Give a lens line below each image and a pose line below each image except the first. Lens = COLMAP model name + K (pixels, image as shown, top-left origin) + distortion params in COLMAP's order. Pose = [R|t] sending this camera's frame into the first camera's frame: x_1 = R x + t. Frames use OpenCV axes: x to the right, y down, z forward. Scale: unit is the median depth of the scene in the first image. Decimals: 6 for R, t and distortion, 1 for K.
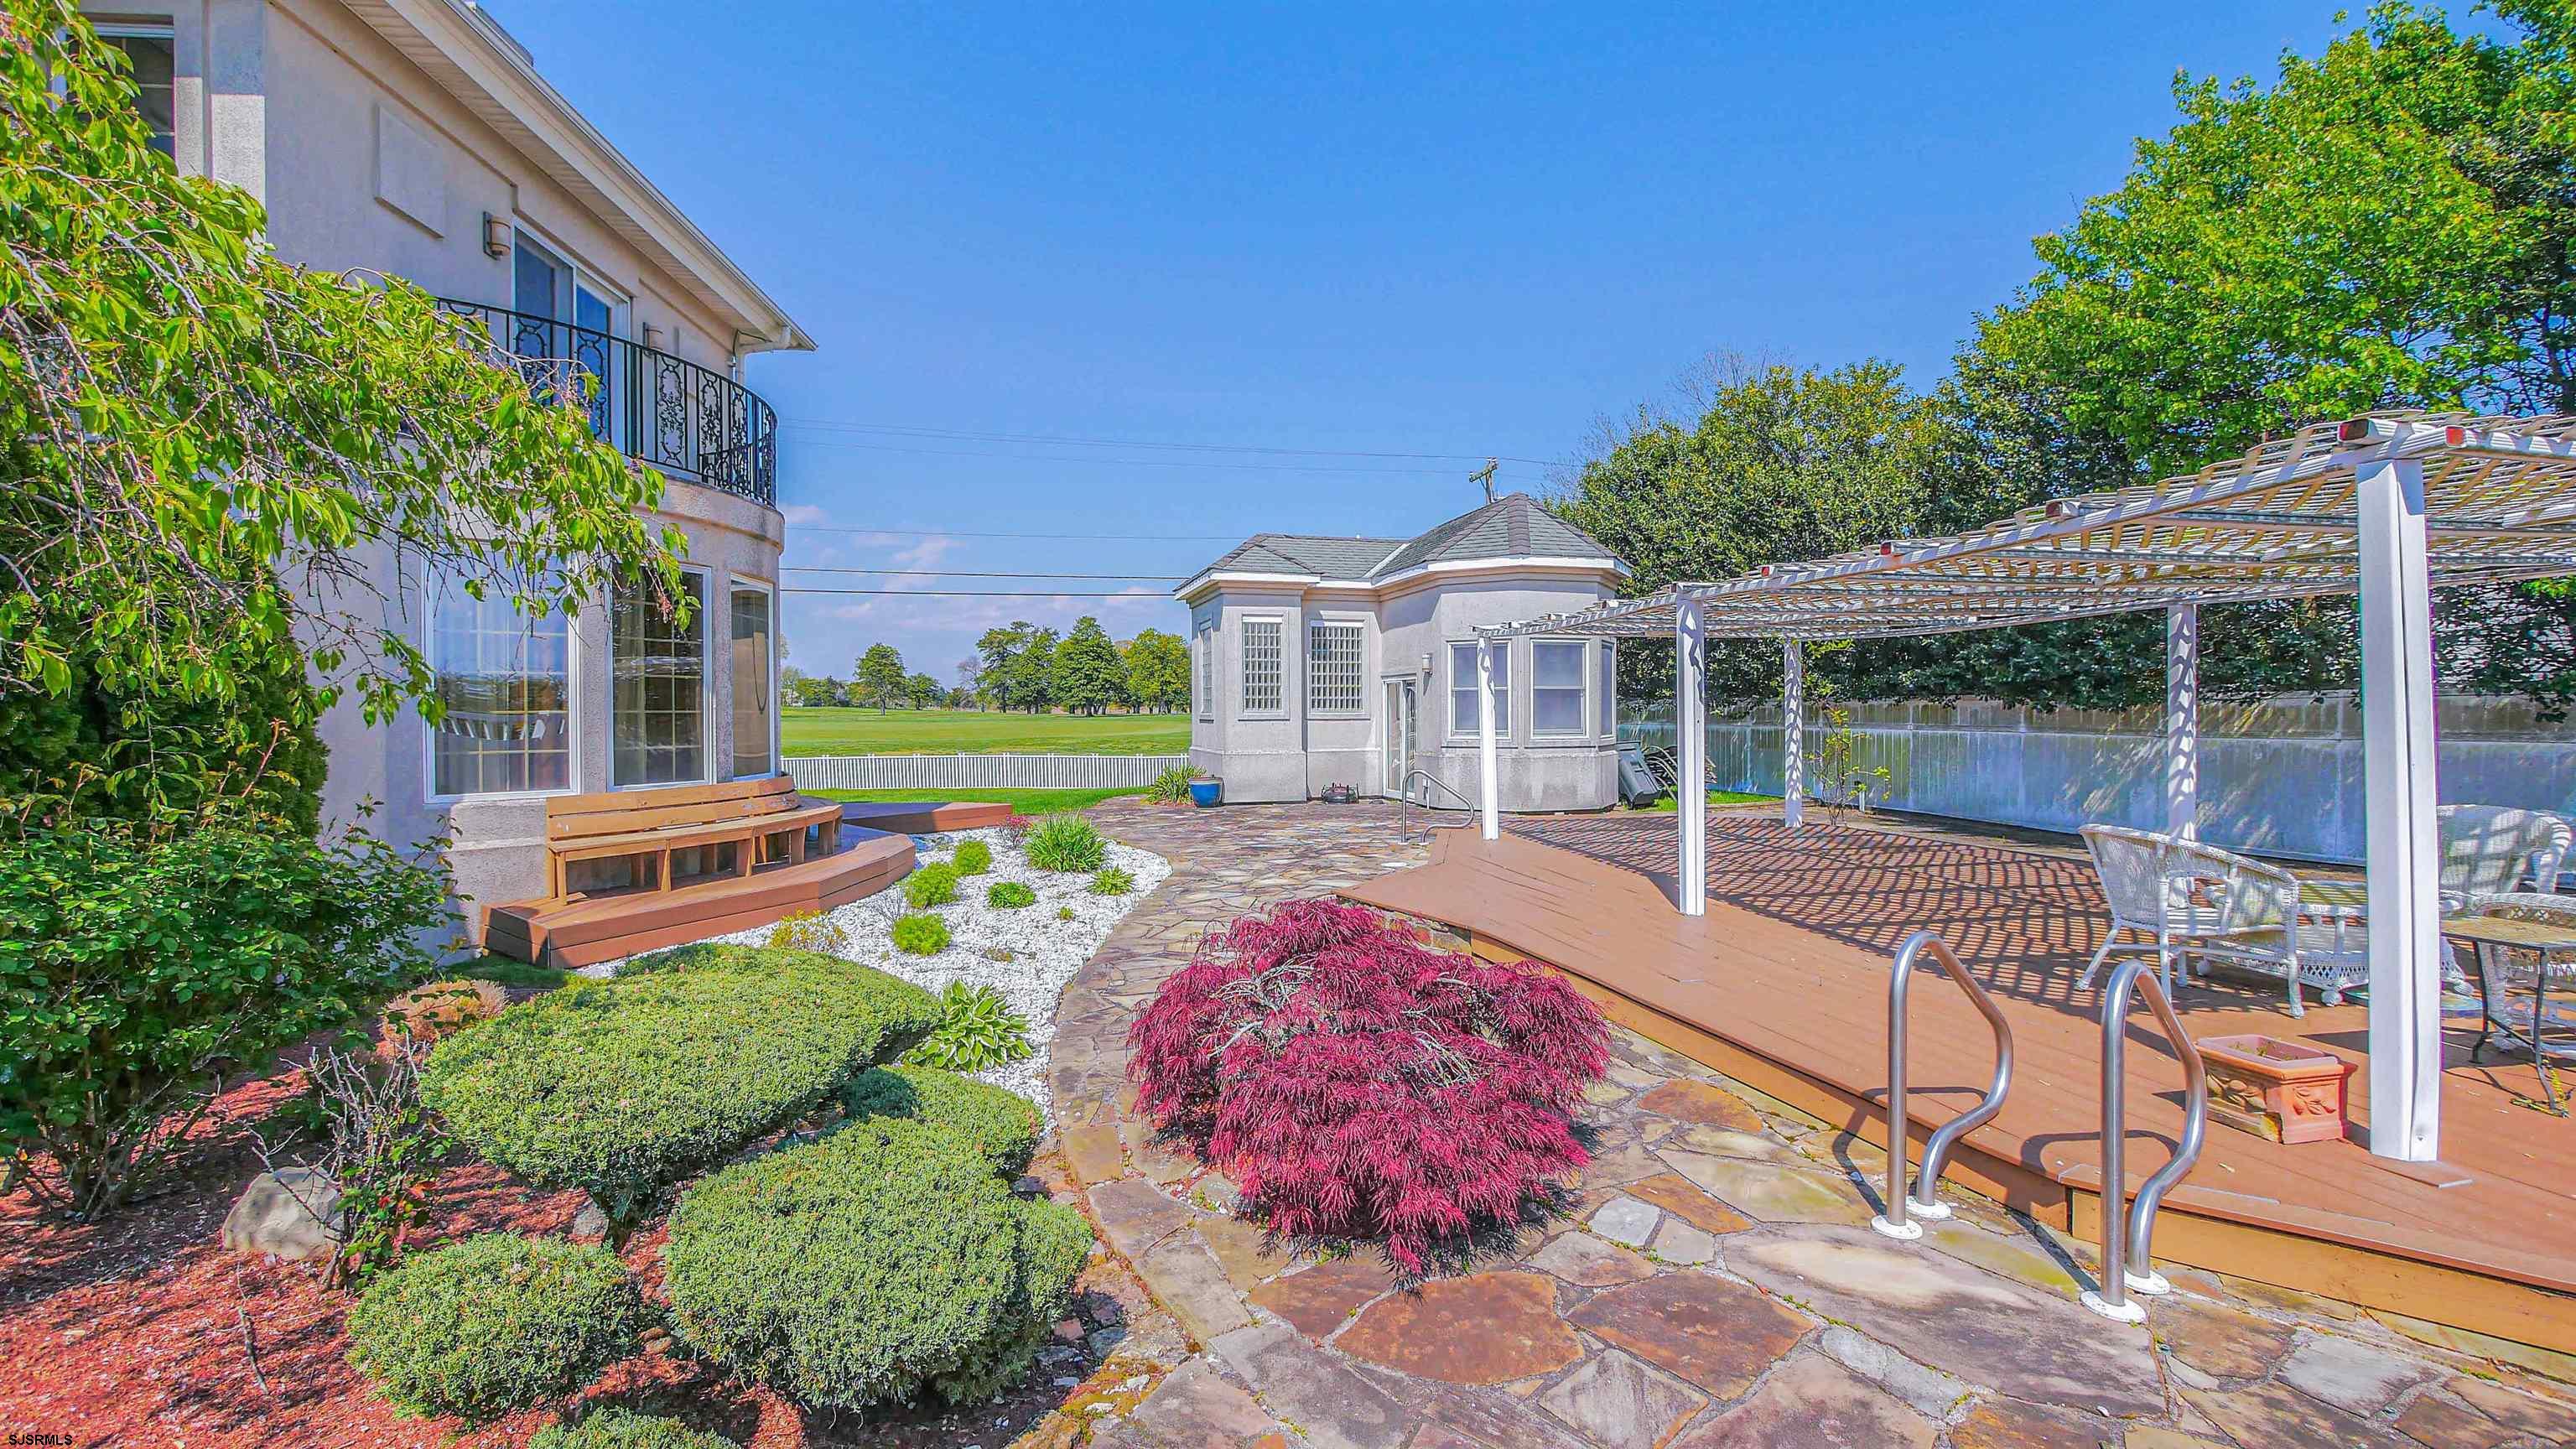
lens RADIAL K [[1049.6, 0, 1279.5], [0, 1049.6, 722.3], [0, 0, 1]] dist [0.014894, -0.000213]
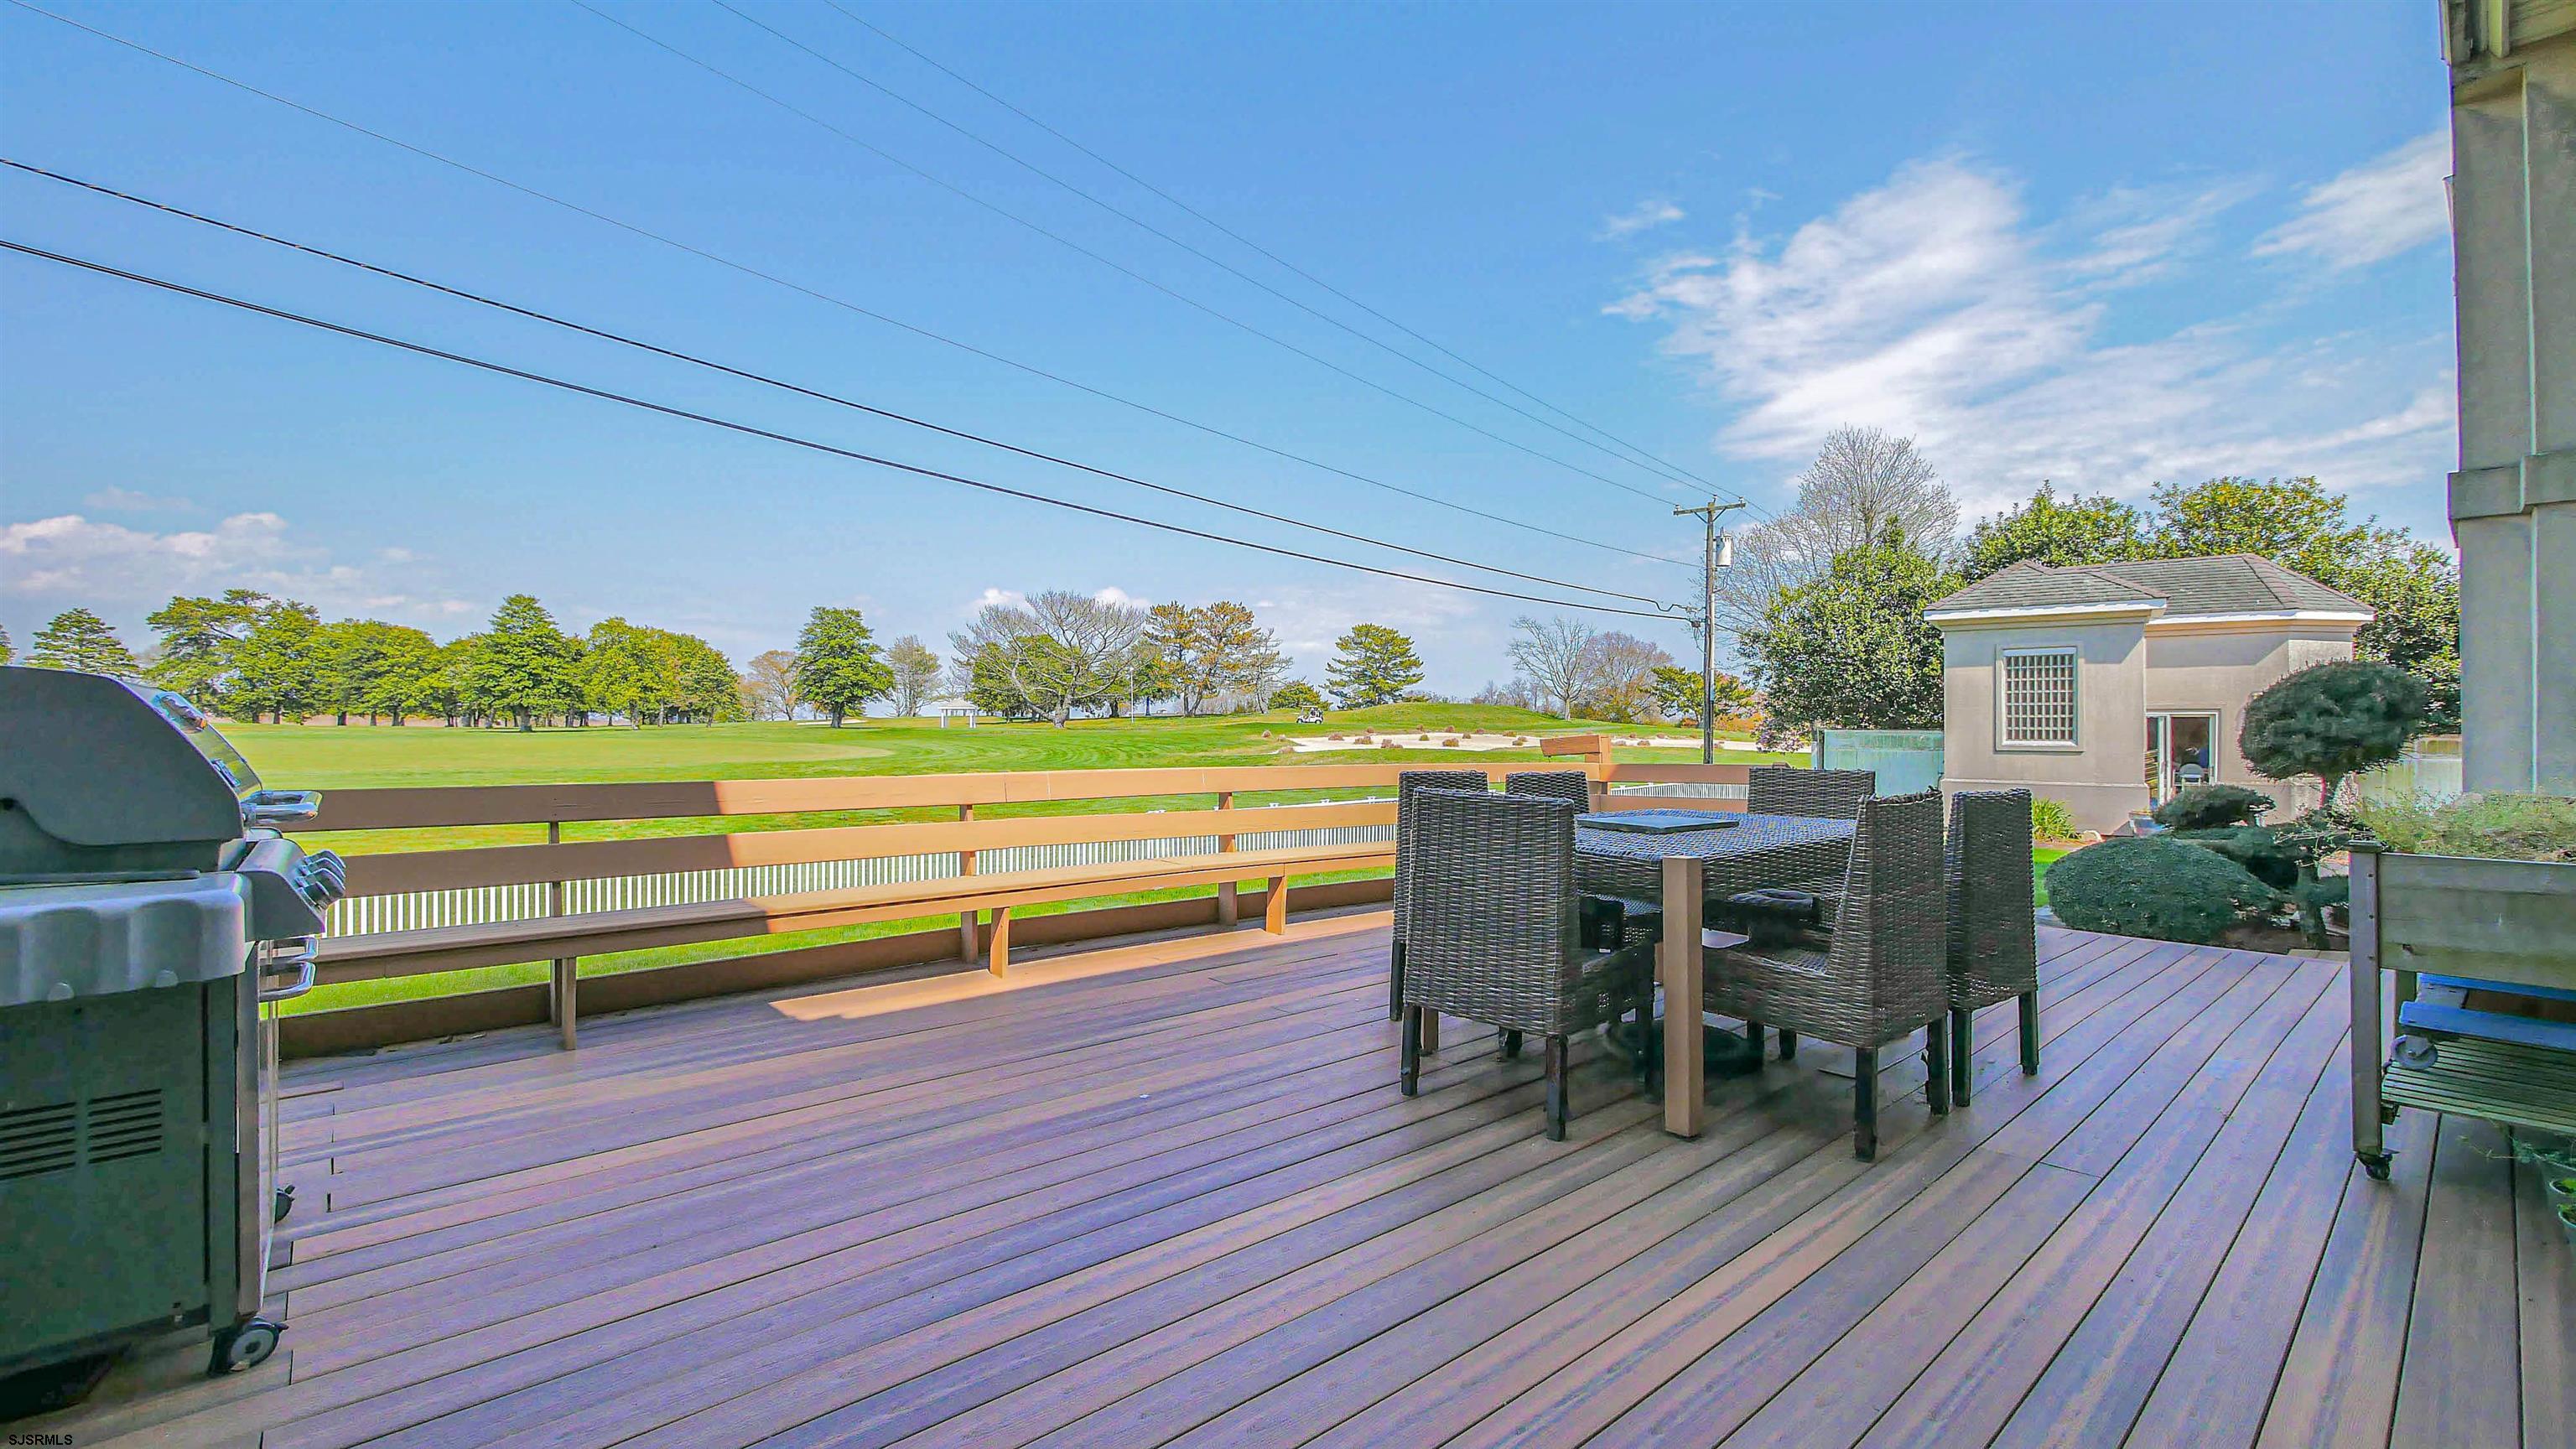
lens RADIAL K [[1049.6, 0, 1279.5], [0, 1049.6, 722.3], [0, 0, 1]] dist [0.014894, -0.000213]
pose [[0.794126, 0.015825, 0.607547, -0.133853], [-0.002964, 0.999750, -0.022167, 0.002194], [-0.607746, 0.015802, 0.793975, 0.053684]]
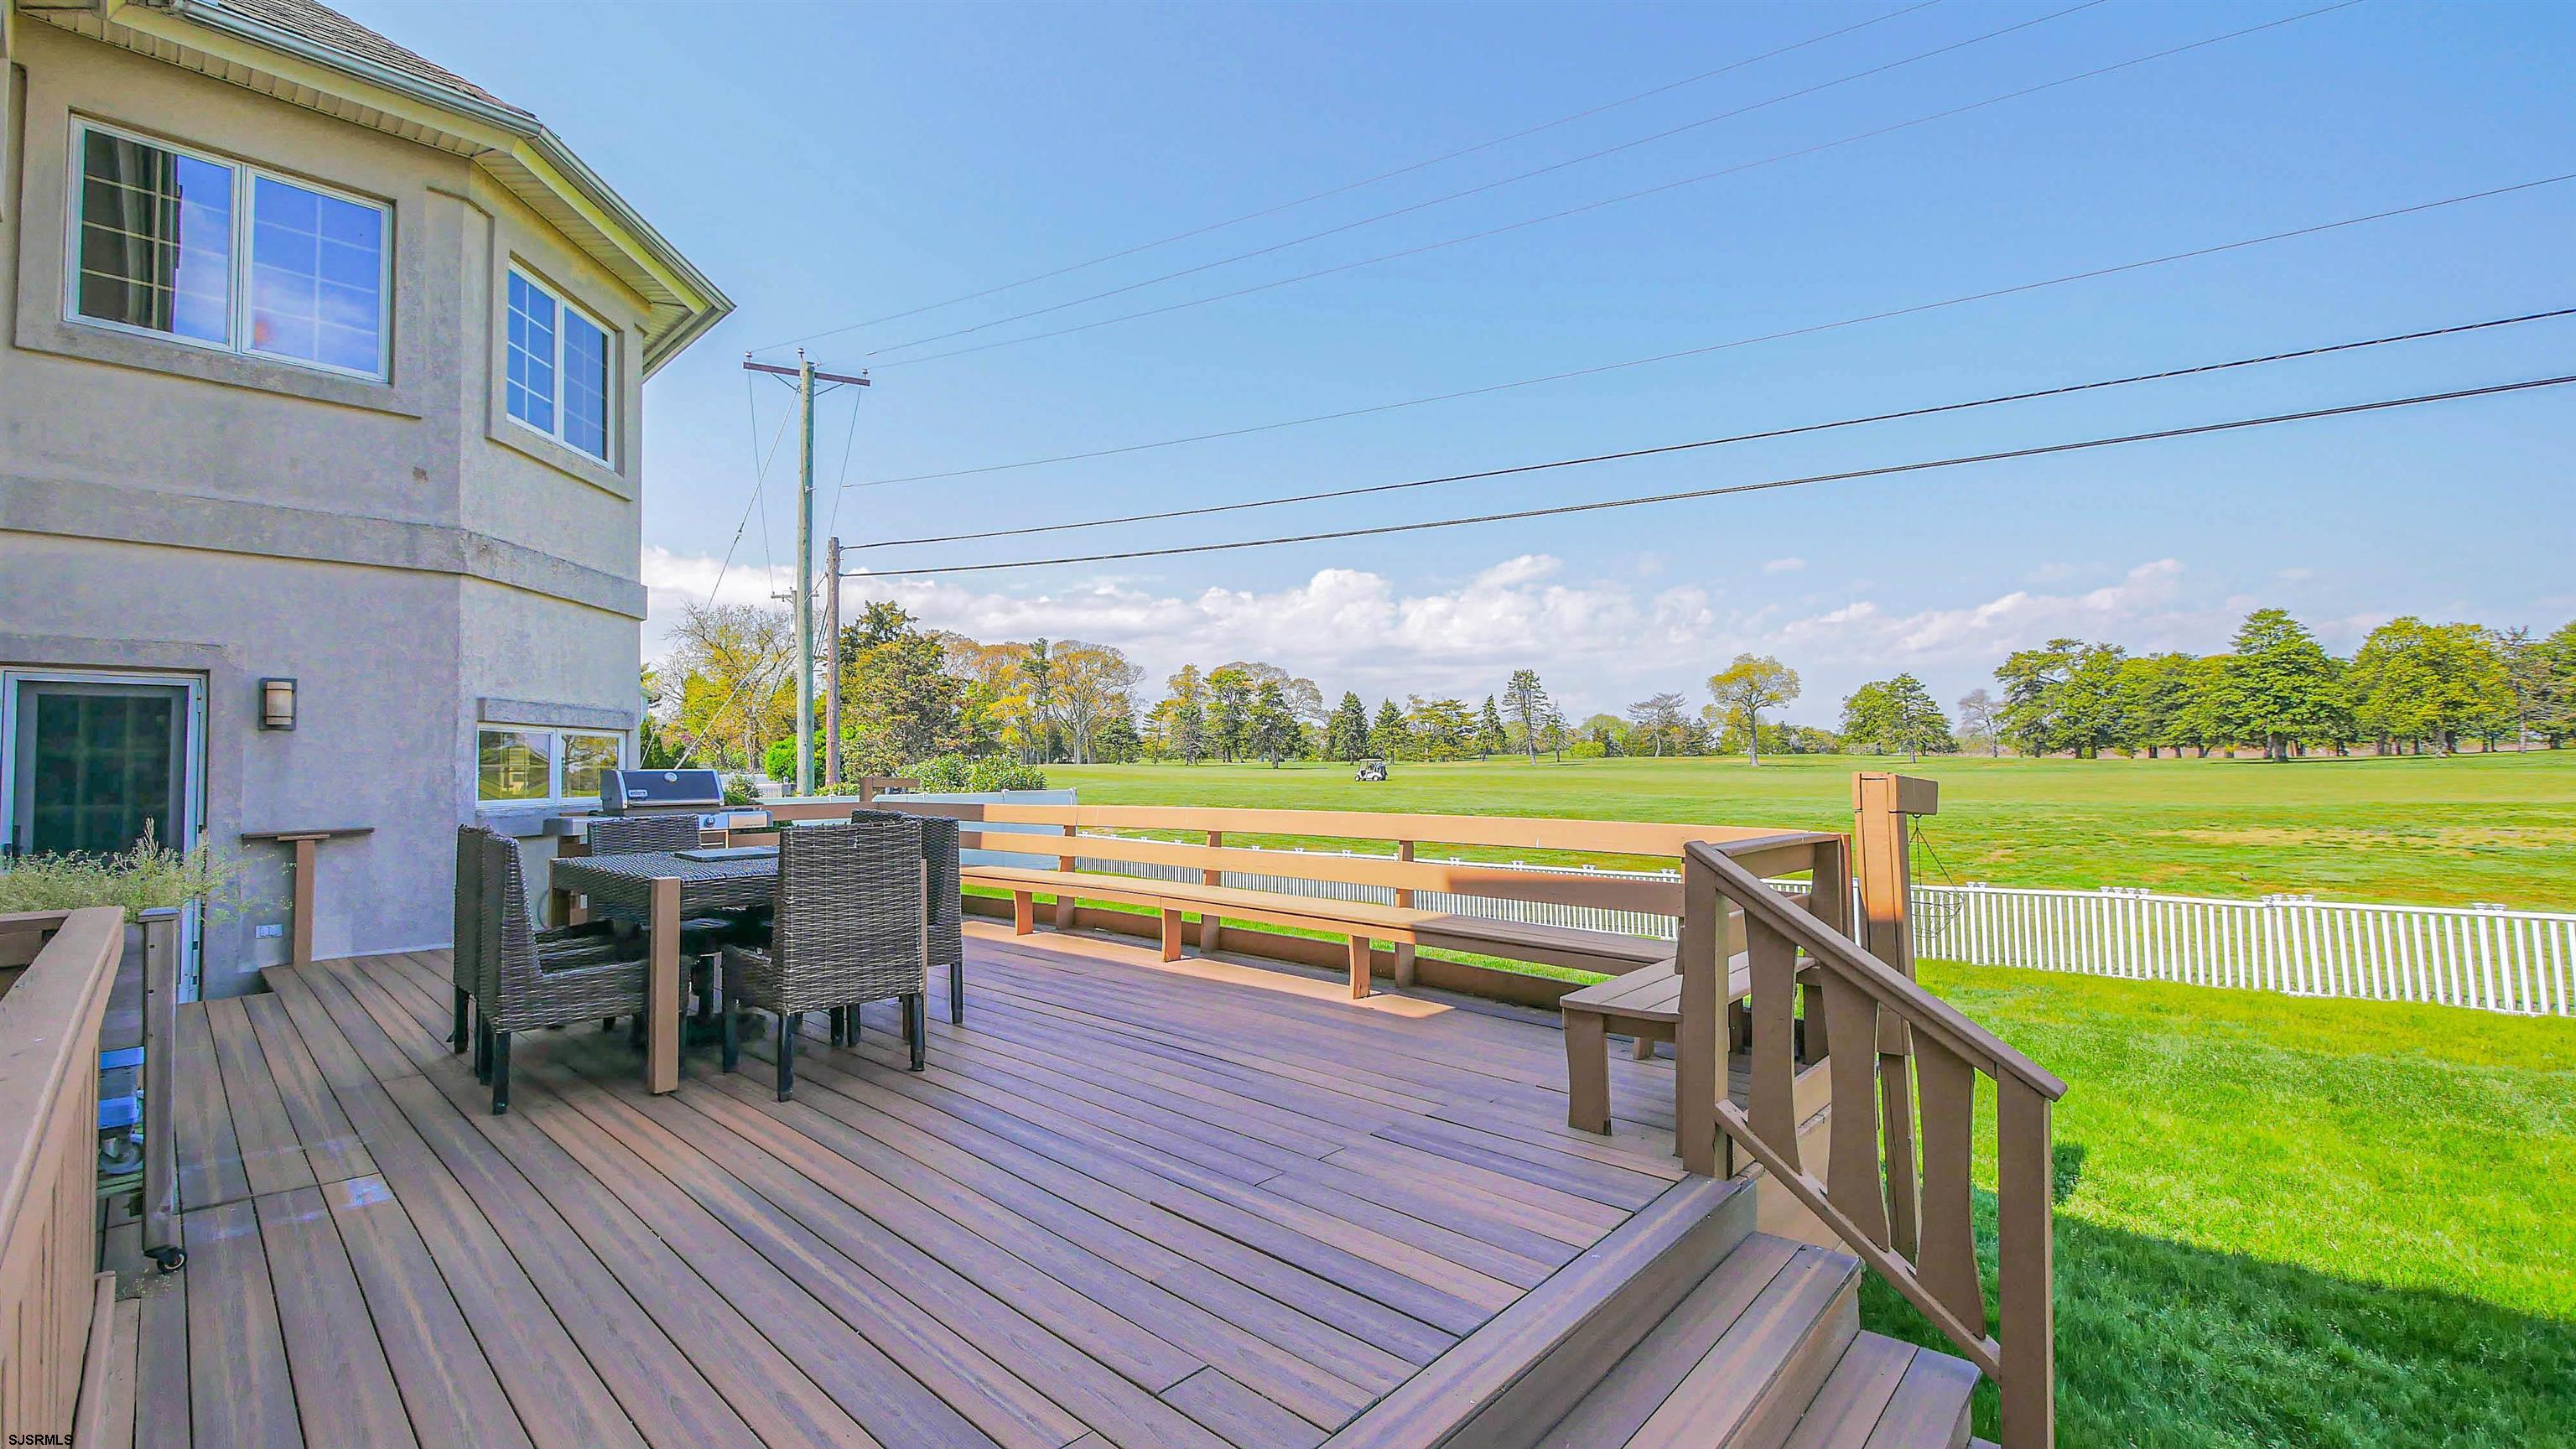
lens RADIAL K [[1049.6, 0, 1279.5], [0, 1049.6, 722.3], [0, 0, 1]] dist [0.014894, -0.000213]
pose [[0.685645, -0.031007, -0.727276, -0.079415], [-0.003148, 0.998957, -0.045557, 0.001448], [0.727929, 0.033525, 0.684832, 0.058590]]
